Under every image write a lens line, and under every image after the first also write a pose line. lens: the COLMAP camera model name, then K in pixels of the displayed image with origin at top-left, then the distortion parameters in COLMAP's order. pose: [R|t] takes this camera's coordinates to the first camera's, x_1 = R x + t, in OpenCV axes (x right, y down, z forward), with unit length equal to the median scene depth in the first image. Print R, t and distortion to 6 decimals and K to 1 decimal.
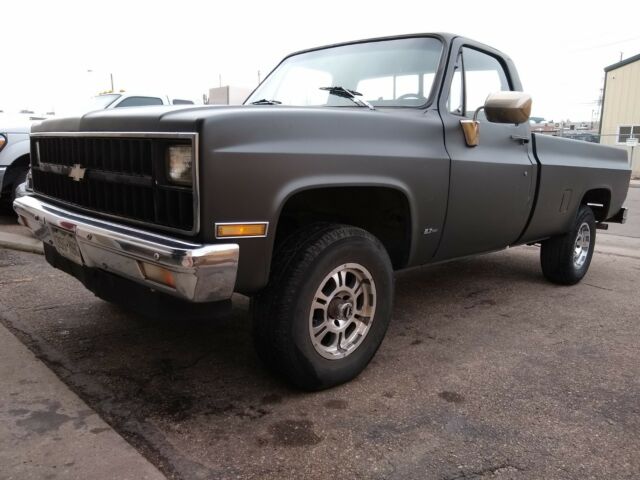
lens RADIAL K [[507.0, 0, 320.0], [0, 507.0, 240.0], [0, 0, 1]] dist [-0.014795, 0.021133]
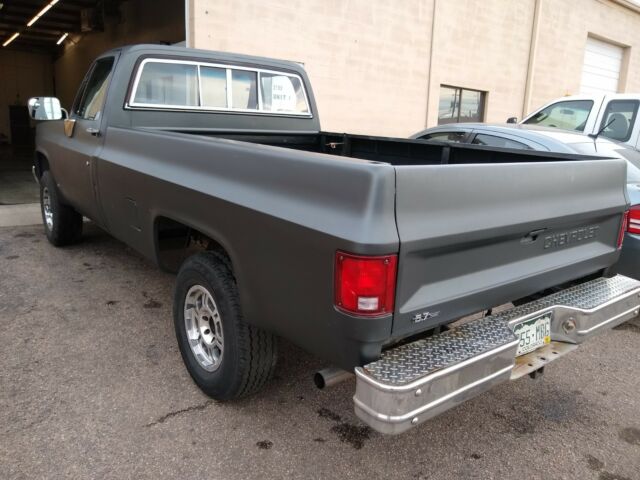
lens RADIAL K [[508.4, 0, 320.0], [0, 508.4, 240.0], [0, 0, 1]] dist [-0.010274, 0.008566]
pose [[-0.122030, 0.183730, -0.975373, 1.603726], [-0.219410, 0.953411, 0.207044, -0.346046], [0.967971, 0.239273, -0.076033, 1.794600]]
